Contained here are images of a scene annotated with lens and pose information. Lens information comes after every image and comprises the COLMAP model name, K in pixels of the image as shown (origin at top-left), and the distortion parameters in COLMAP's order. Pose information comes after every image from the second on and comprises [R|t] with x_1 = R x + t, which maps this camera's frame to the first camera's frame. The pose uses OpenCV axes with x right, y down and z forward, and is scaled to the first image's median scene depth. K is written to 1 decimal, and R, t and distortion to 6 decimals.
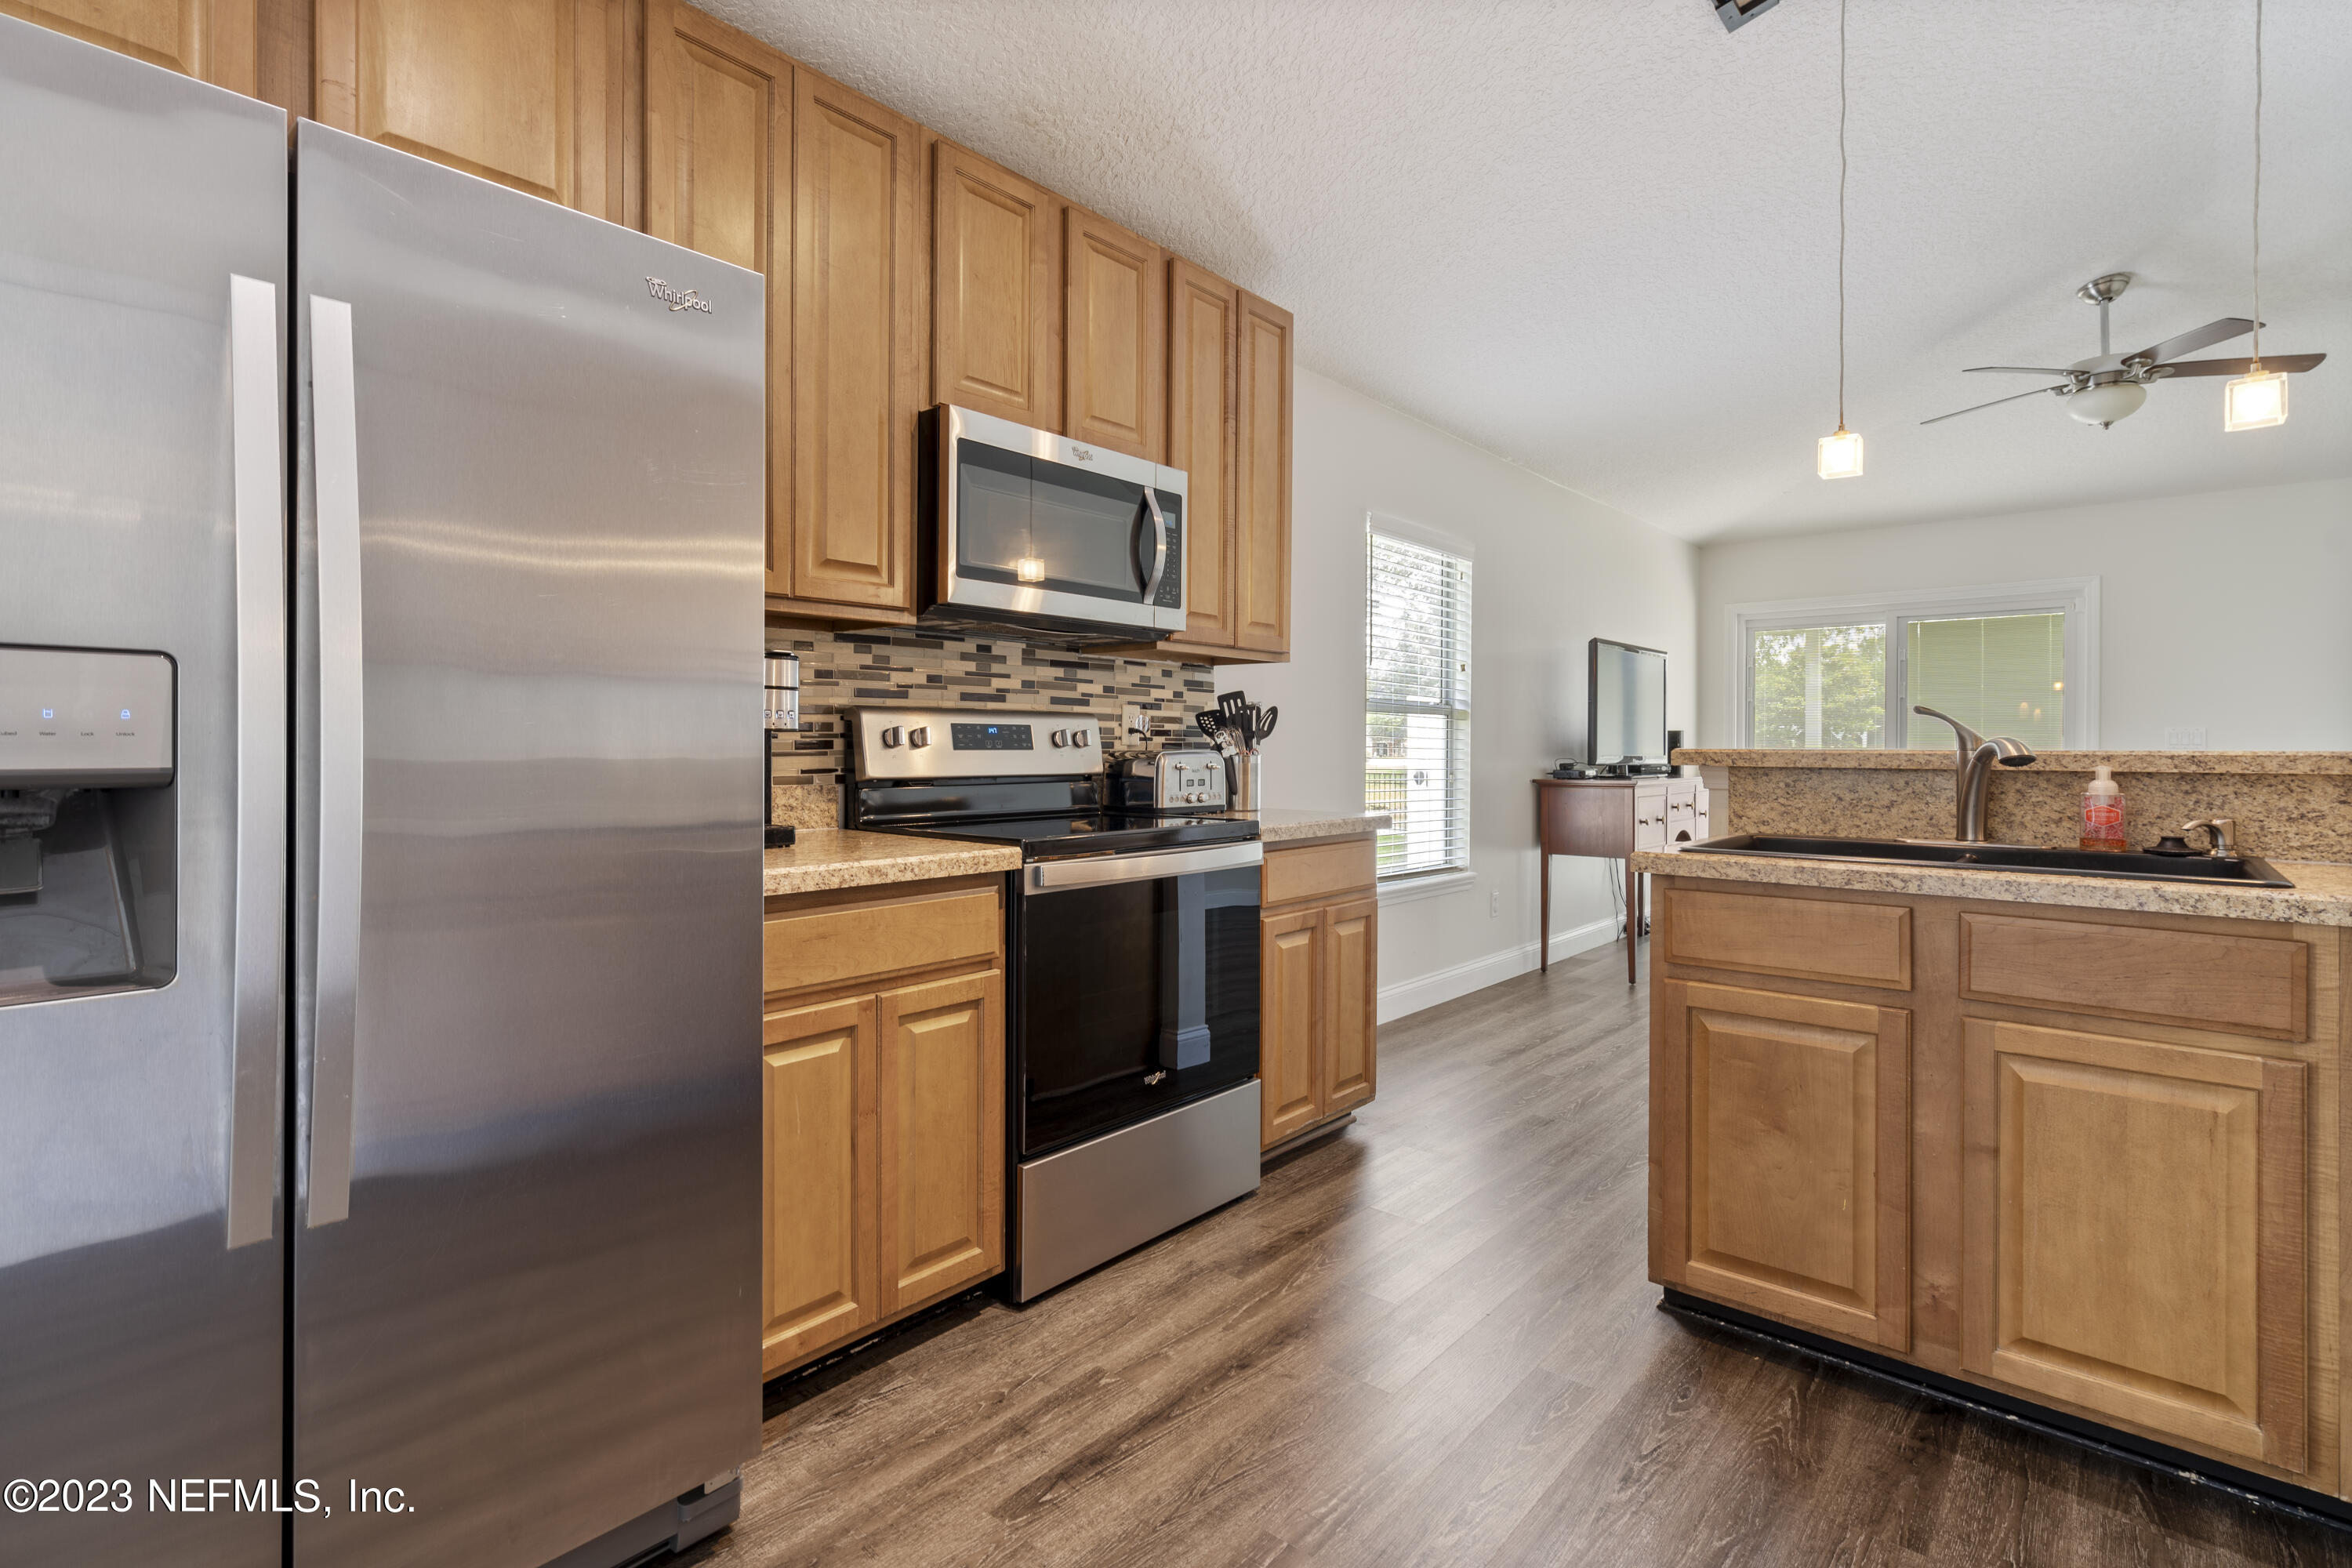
lens RADIAL K [[1106.7, 0, 1178.7], [0, 1106.7, 744.9], [0, 0, 1]] dist [-0.000948, 0.000672]
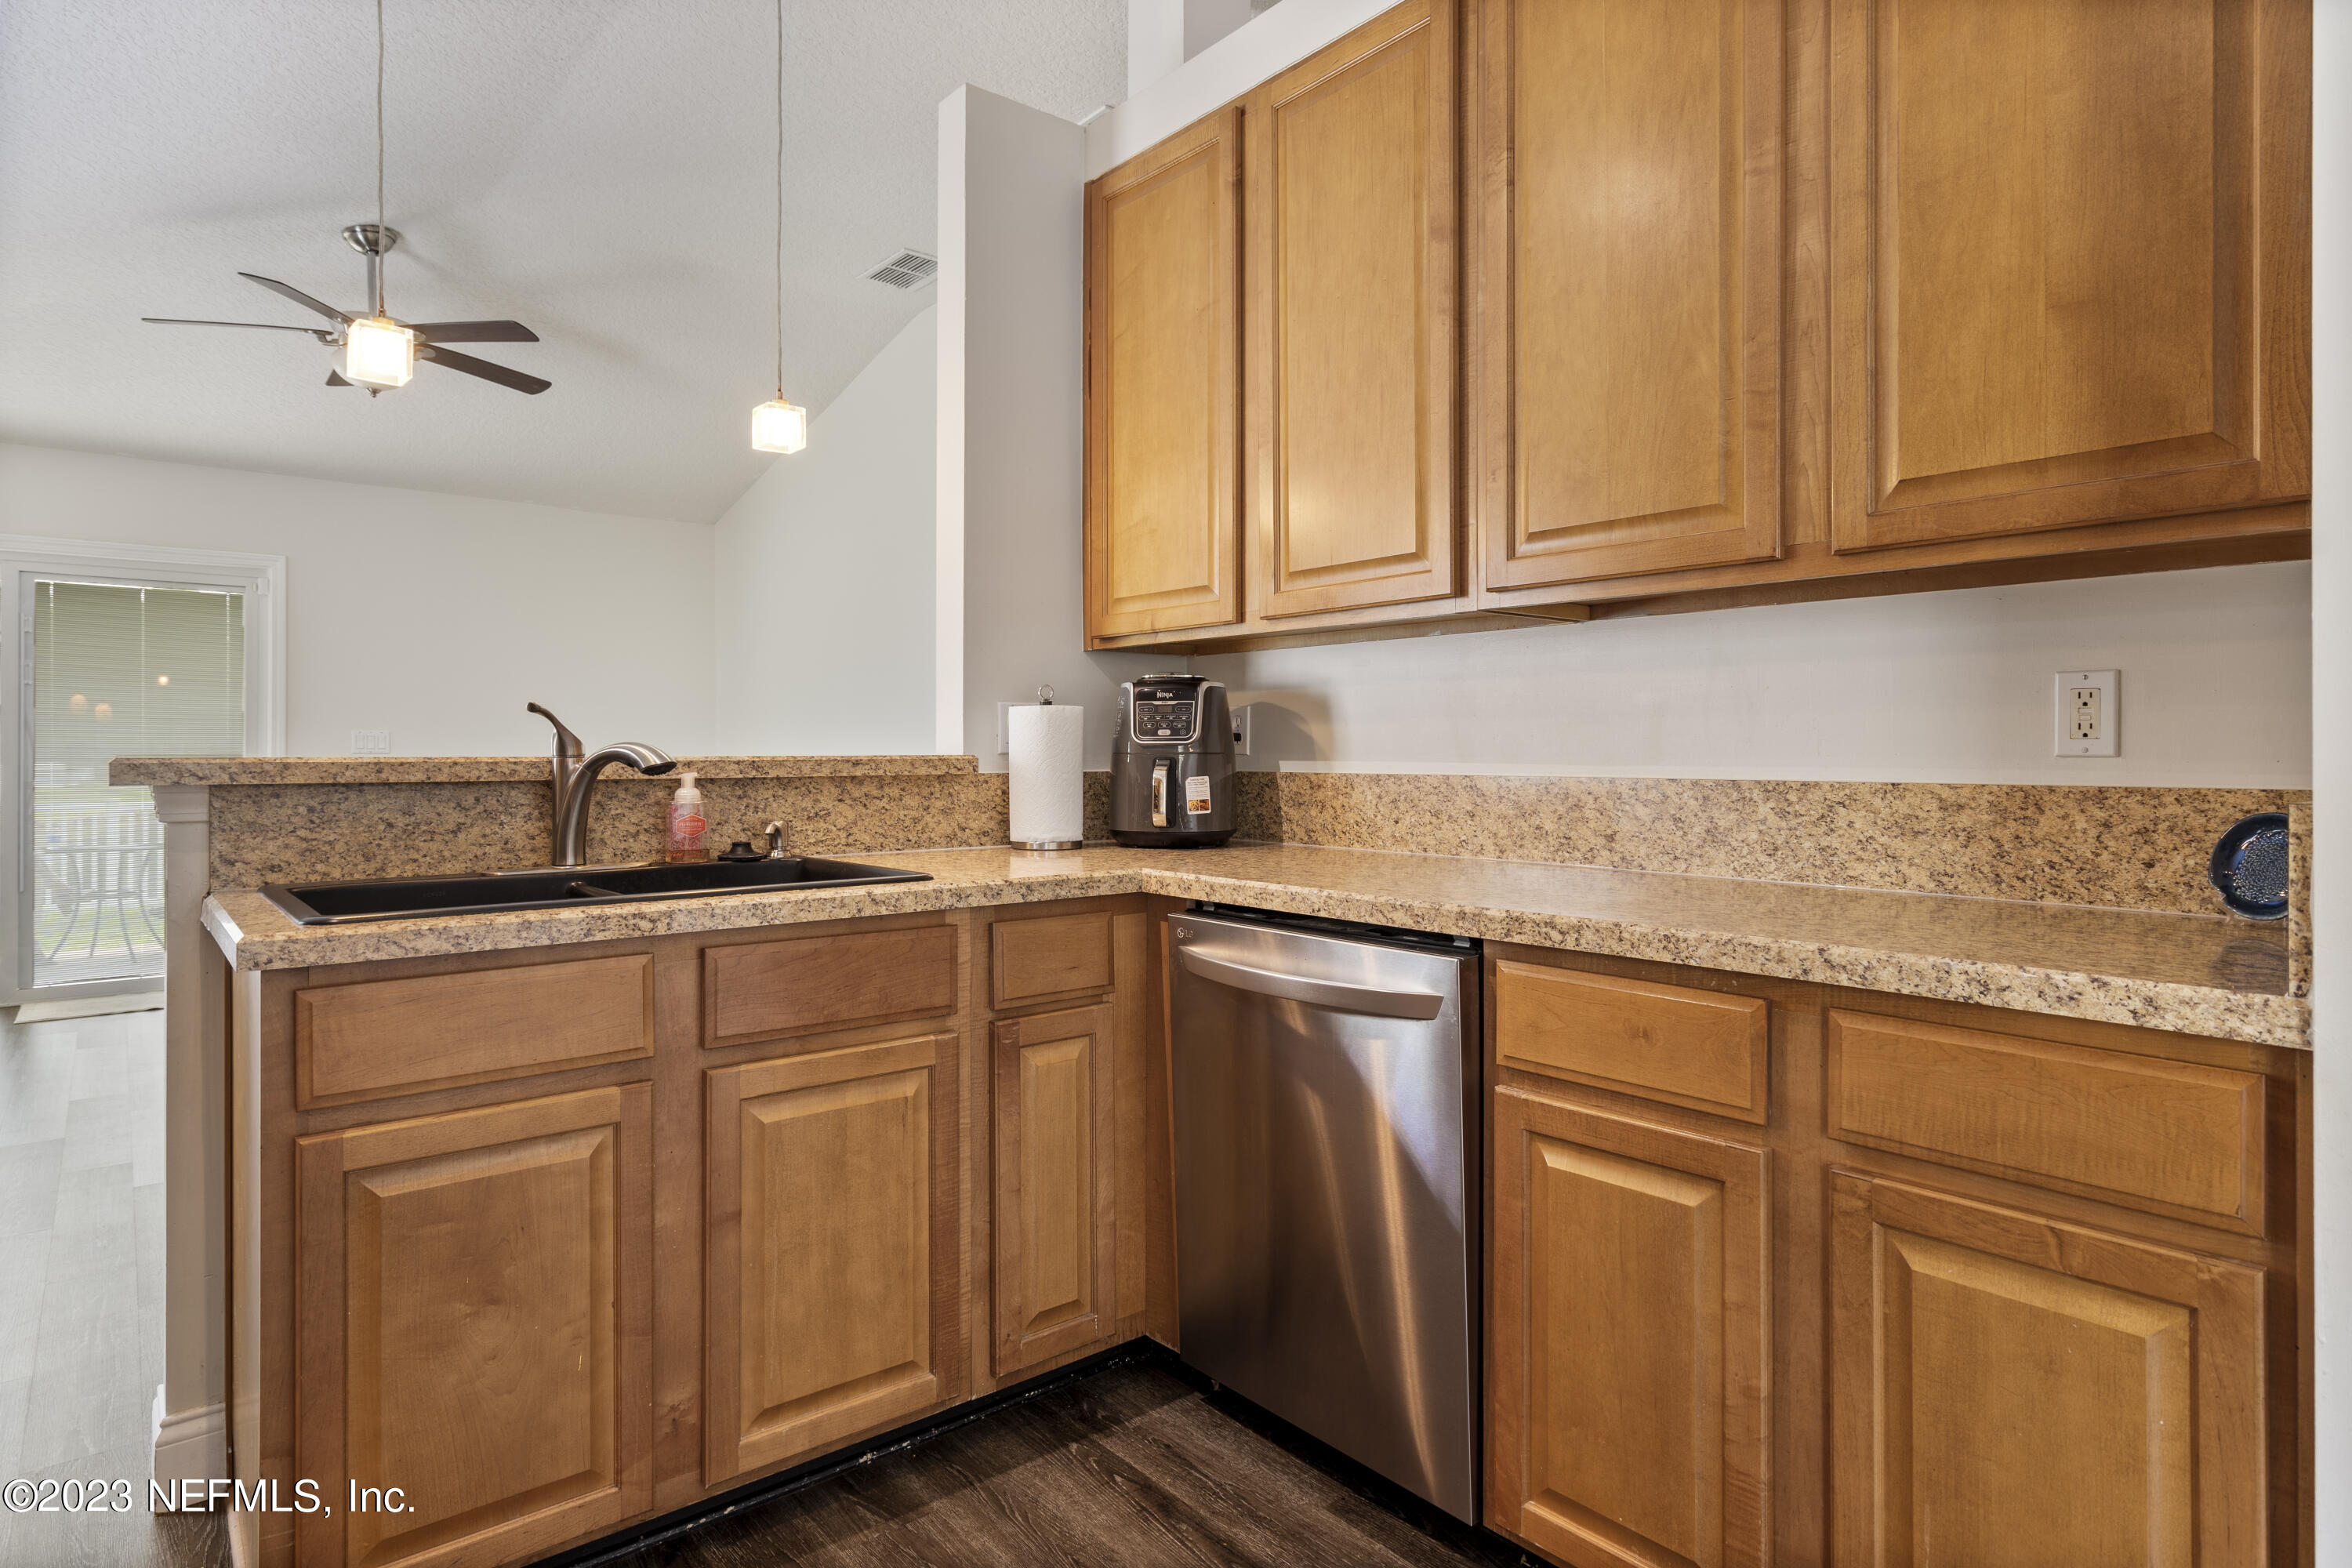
lens RADIAL K [[1275.5, 0, 1172.4], [0, 1275.5, 749.0], [0, 0, 1]] dist [0.005538, 0.001038]
pose [[0.160427, -0.001545, 0.987046, -0.145590], [0.000568, 0.999999, 0.001473, -0.002189], [-0.987047, 0.000324, 0.160428, 0.351384]]
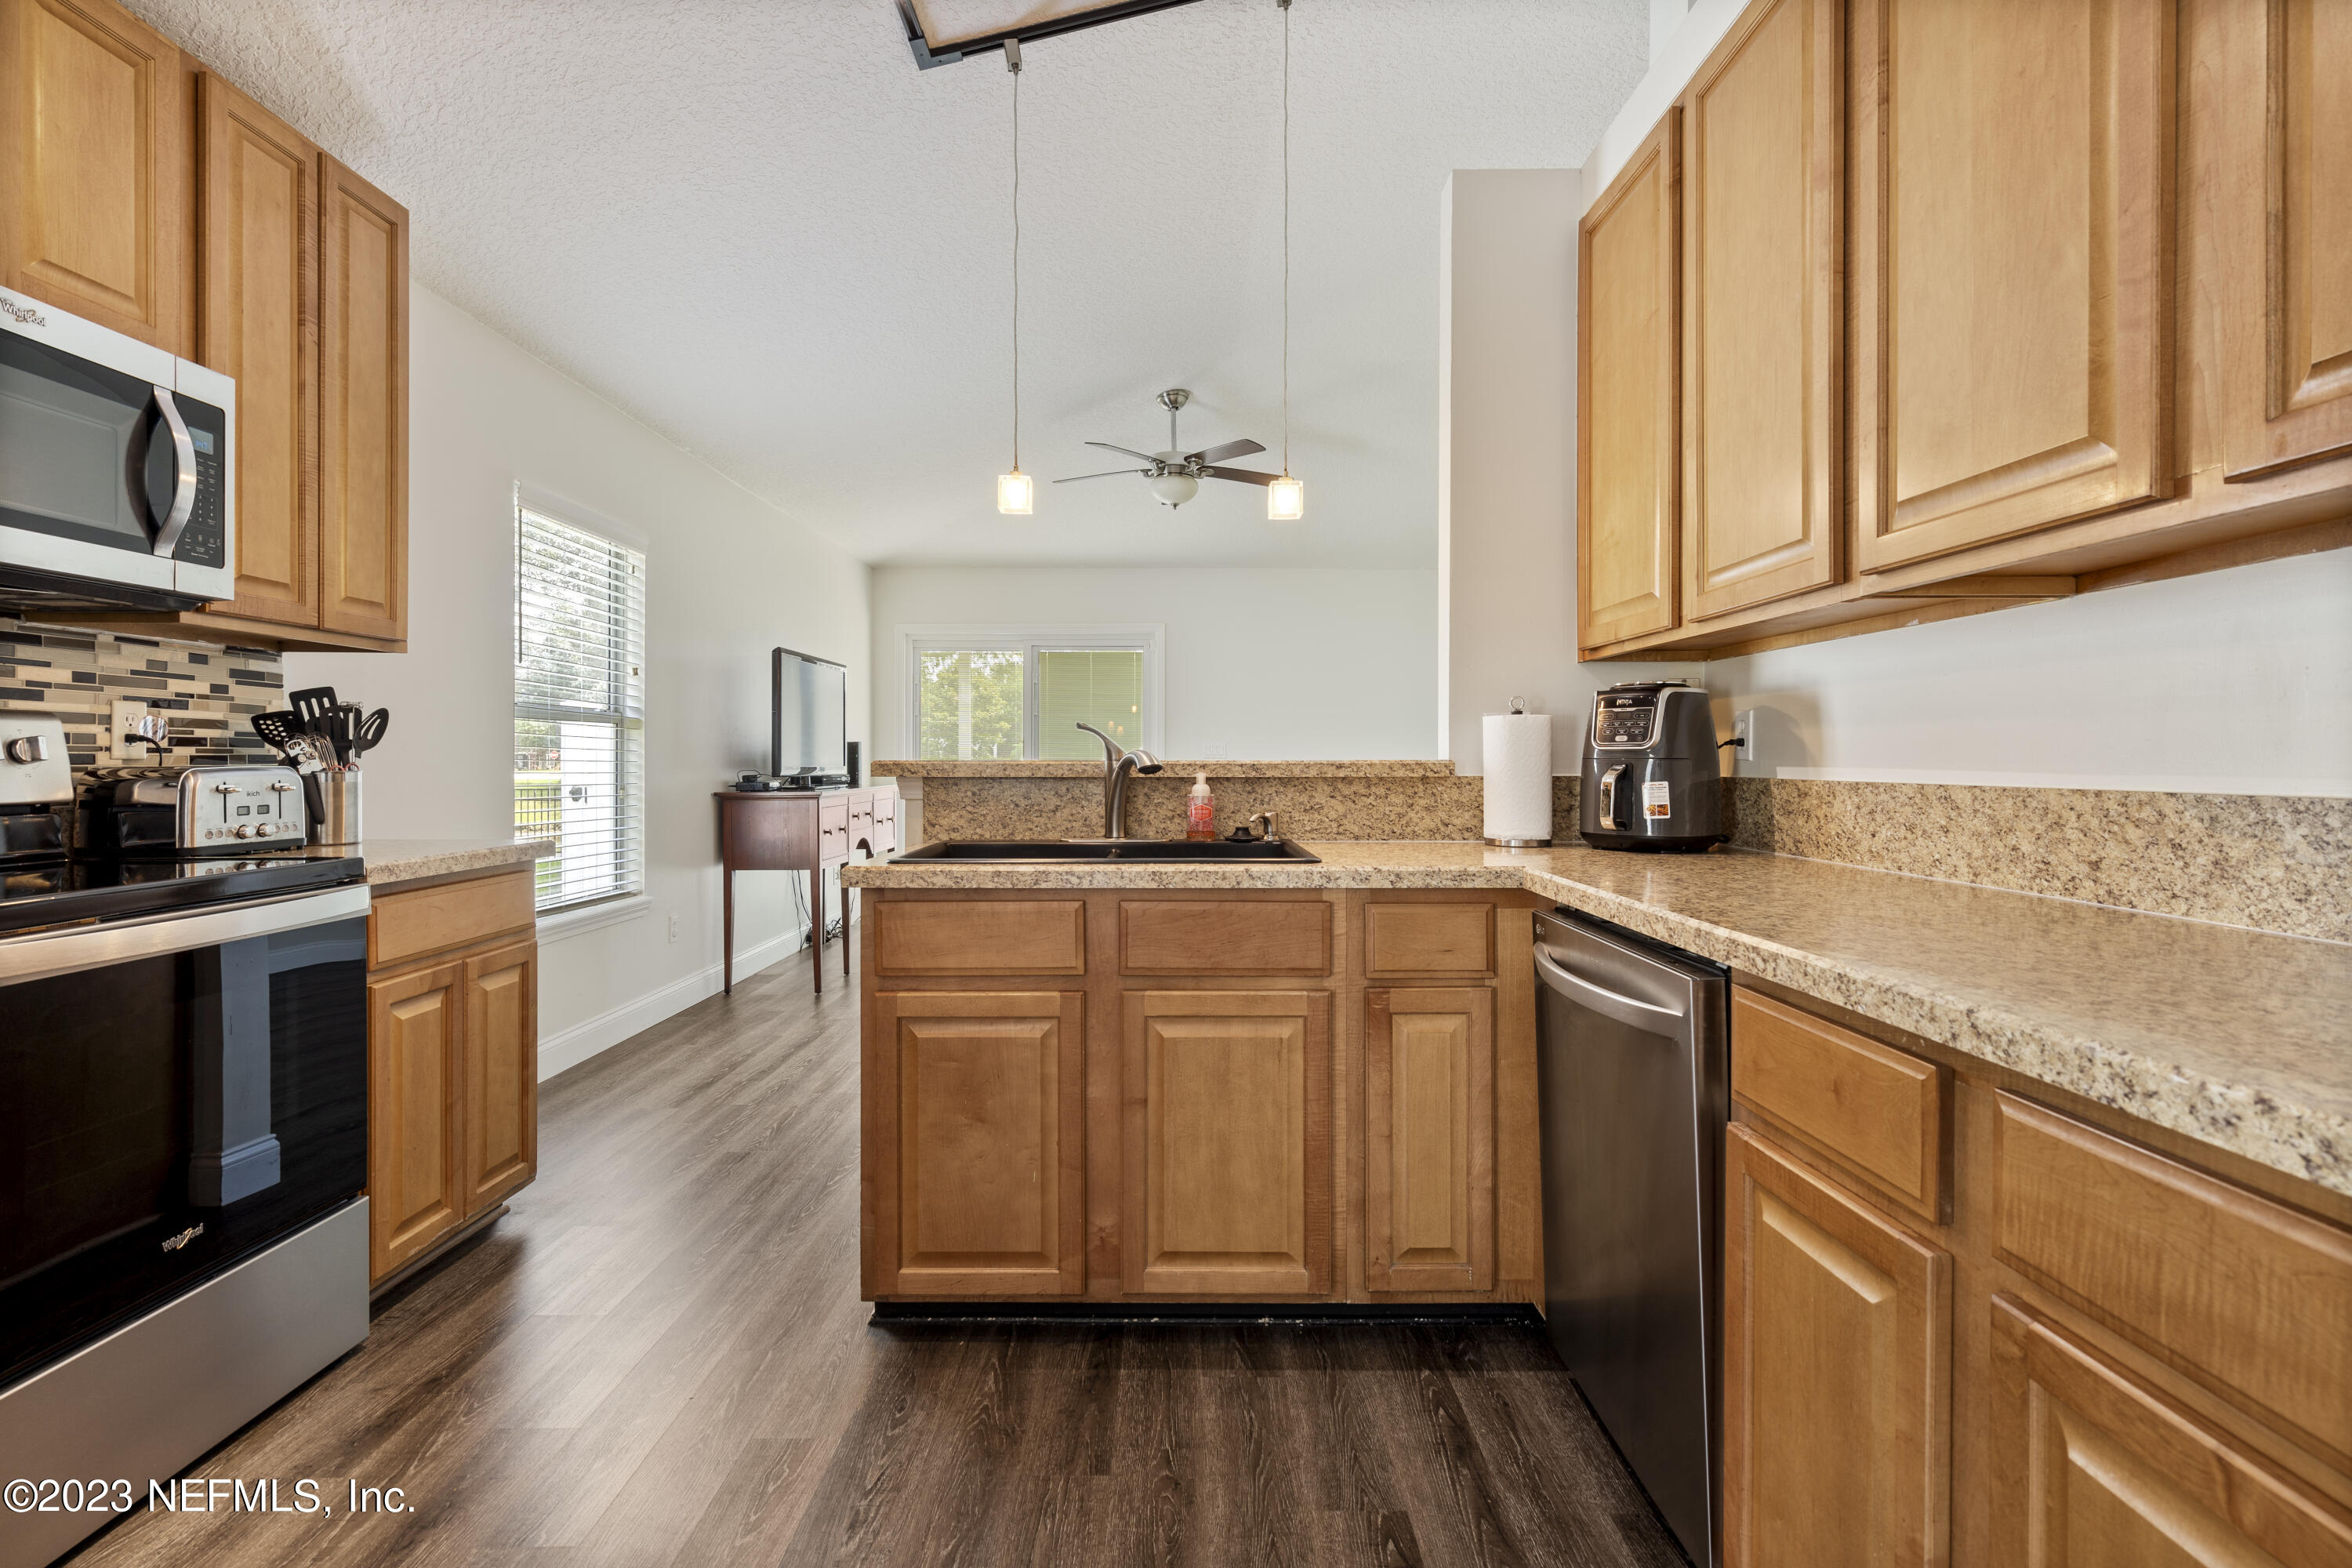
lens RADIAL K [[1098.6, 0, 1174.3], [0, 1098.6, 763.6], [0, 0, 1]] dist [-0.000221, 0.001106]
pose [[0.753281, -0.007118, 0.657661, -0.004390], [0.002302, 0.999964, 0.008186, -0.001447], [-0.657695, -0.004652, 0.753270, 0.069625]]
